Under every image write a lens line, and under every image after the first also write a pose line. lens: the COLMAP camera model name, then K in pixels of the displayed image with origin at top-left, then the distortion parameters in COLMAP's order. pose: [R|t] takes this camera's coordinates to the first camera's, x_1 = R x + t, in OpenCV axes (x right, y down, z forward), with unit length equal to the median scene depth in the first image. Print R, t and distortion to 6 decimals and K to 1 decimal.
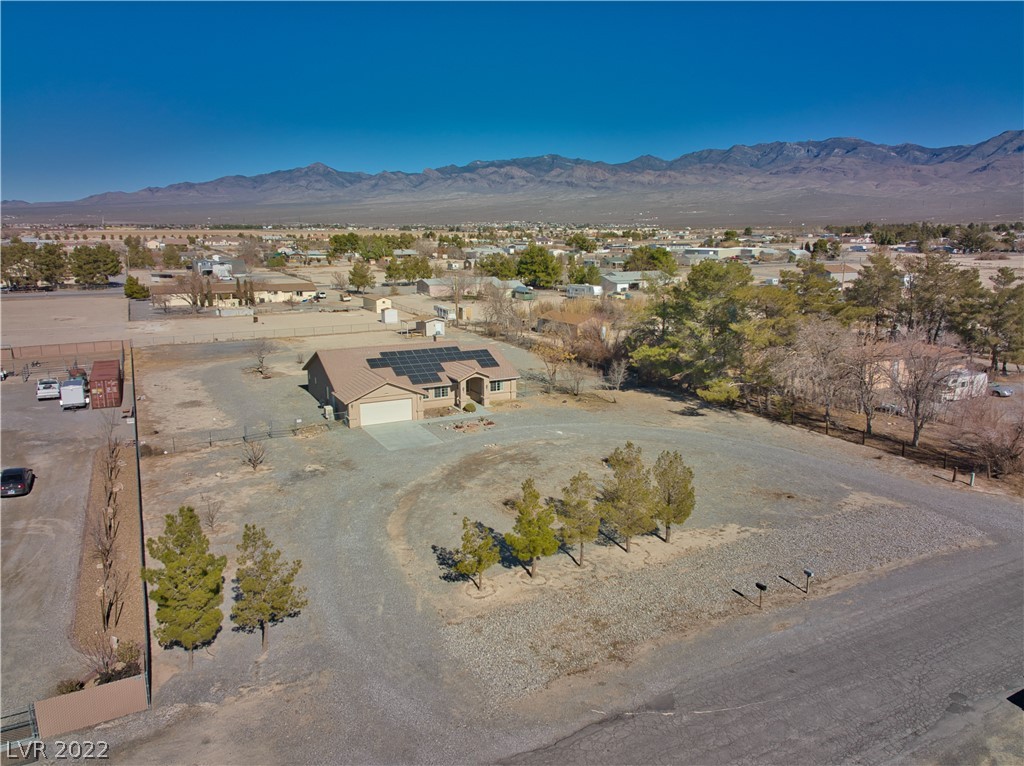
lens RADIAL K [[725.5, 0, 514.2], [0, 725.5, 386.0], [0, 0, 1]] dist [0.069570, -0.049398]
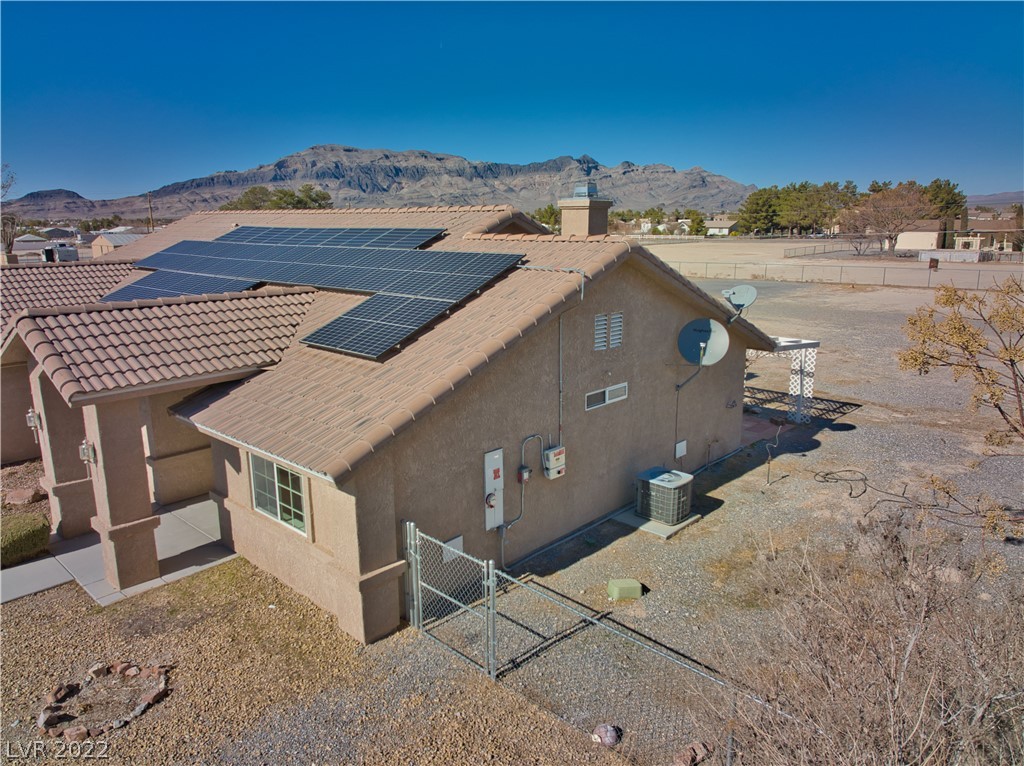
lens RADIAL K [[724.5, 0, 513.1], [0, 724.5, 385.6], [0, 0, 1]] dist [0.050107, -0.054934]
pose [[0.319170, 0.209779, -0.924188, 0.071855], [-0.193007, 0.969143, 0.153328, -0.030817], [0.927835, 0.129438, 0.349810, 0.621724]]
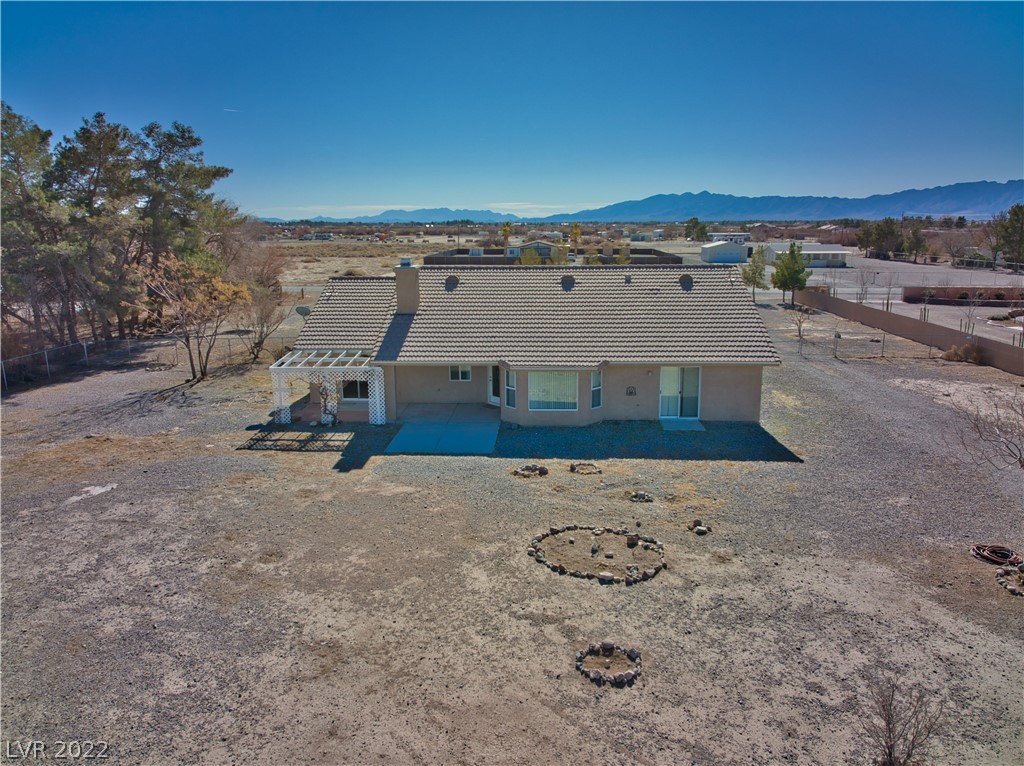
lens RADIAL K [[727.1, 0, 514.5], [0, 727.1, 382.6], [0, 0, 1]] dist [0.026223, -0.046120]
pose [[-0.857636, -0.105747, 0.503268, -0.235021], [0.115033, 0.914383, 0.388163, -0.105222], [-0.501227, 0.390795, -0.772044, 0.875569]]
